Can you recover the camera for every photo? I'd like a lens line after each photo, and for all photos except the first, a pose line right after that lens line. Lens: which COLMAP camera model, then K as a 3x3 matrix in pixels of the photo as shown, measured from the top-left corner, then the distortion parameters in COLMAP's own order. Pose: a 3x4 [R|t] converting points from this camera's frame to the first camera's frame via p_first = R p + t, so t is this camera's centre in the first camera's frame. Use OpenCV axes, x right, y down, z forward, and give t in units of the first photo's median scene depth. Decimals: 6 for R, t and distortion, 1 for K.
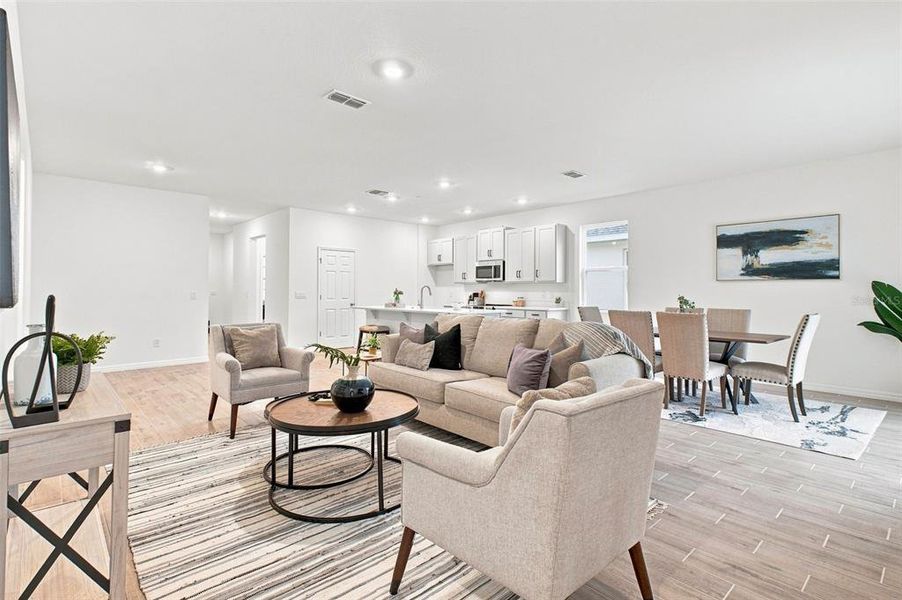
lens RADIAL K [[436.7, 0, 446.8], [0, 436.7, 284.8], [0, 0, 1]] dist [0.028705, -0.005947]
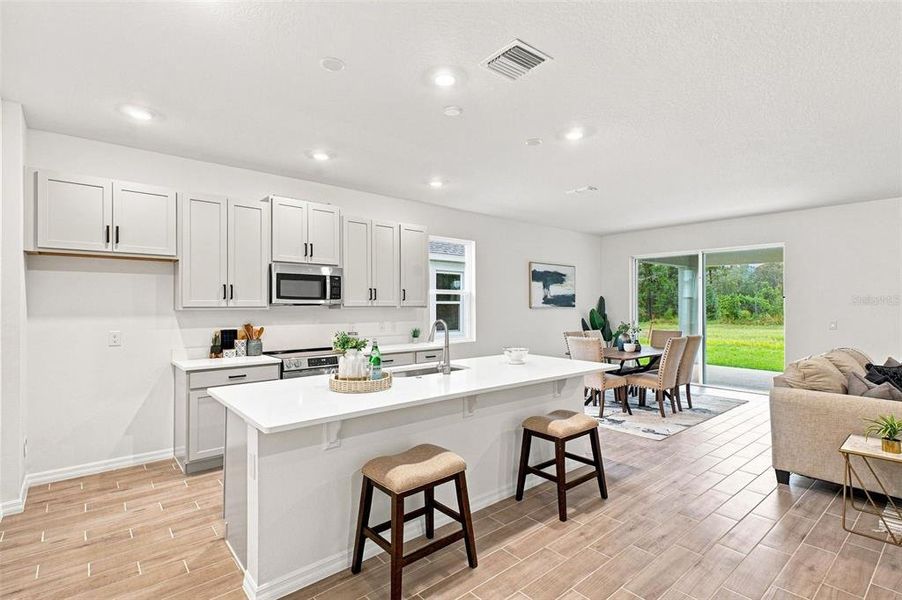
lens RADIAL K [[436.7, 0, 454.3], [0, 436.7, 305.6], [0, 0, 1]] dist [0.028705, -0.005947]
pose [[0.026173, -0.003988, 0.999649, -0.609043], [-0.012537, 0.999912, 0.004318, -0.018169], [-0.999579, -0.012646, 0.026121, 1.229849]]
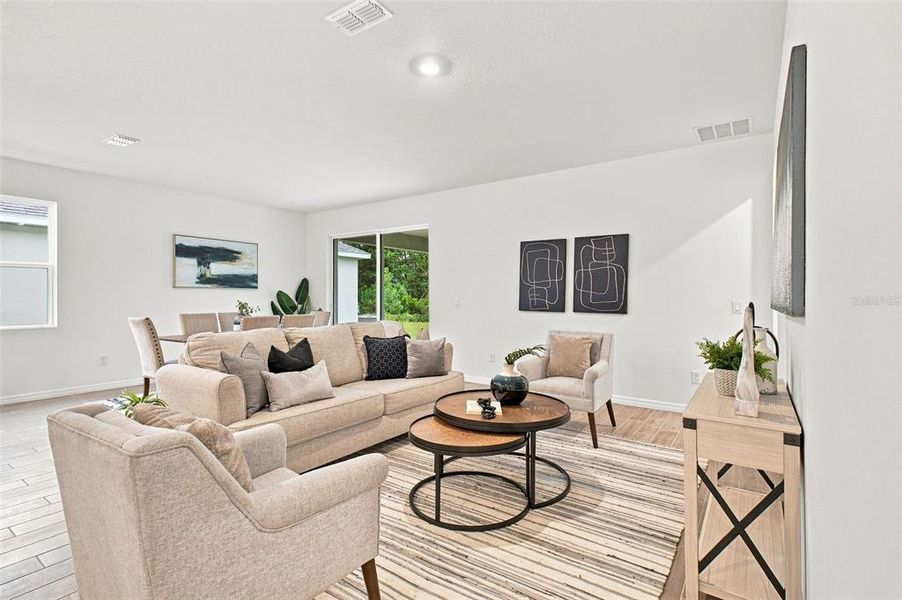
lens RADIAL K [[436.7, 0, 453.7], [0, 436.7, 294.6], [0, 0, 1]] dist [0.028705, -0.005947]
pose [[-0.227642, 0.005846, 0.973727, -0.569301], [-0.014603, 0.999849, -0.009417, 0.008457], [-0.973635, -0.016363, -0.227522, 0.623584]]
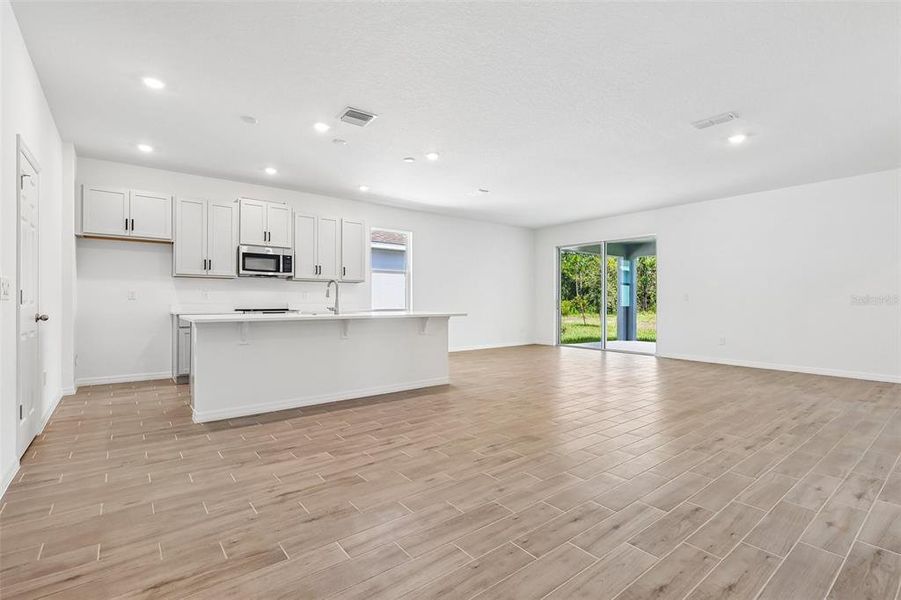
lens RADIAL K [[418.2, 0, 451.4], [0, 418.2, 302.7], [0, 0, 1]] dist [-0.005574, 0.002019]
pose [[0.059960, -0.007338, 0.998174, -0.839380], [-0.015579, 0.999844, 0.008286, 0.036929], [-0.998079, -0.016047, 0.059836, 0.994523]]
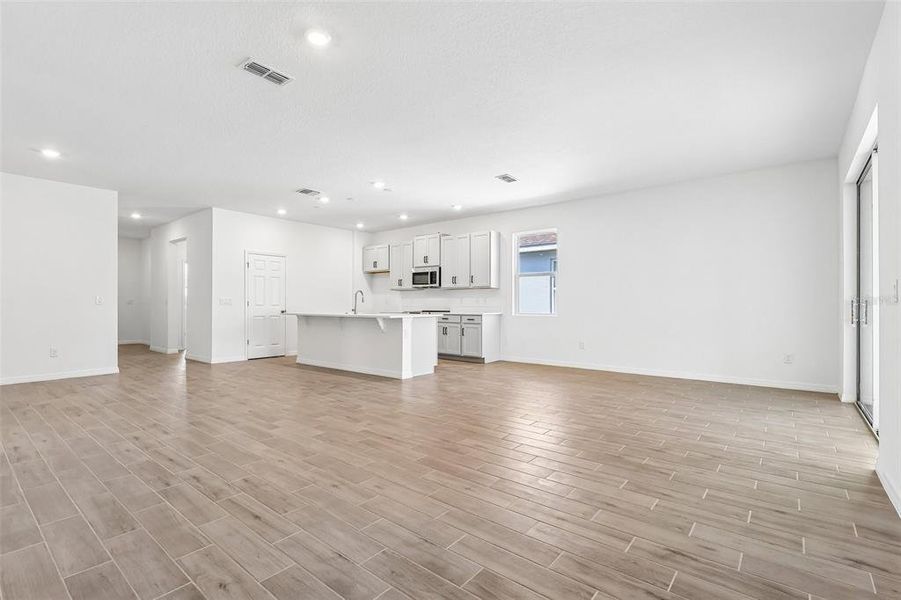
lens RADIAL K [[418.2, 0, 449.2], [0, 418.2, 305.4], [0, 0, 1]] dist [-0.005574, 0.002019]
pose [[0.988400, -0.000746, 0.151869, 0.007639], [-0.001656, 0.999876, 0.015690, 0.026938], [-0.151862, -0.015759, 0.988276, 0.060859]]
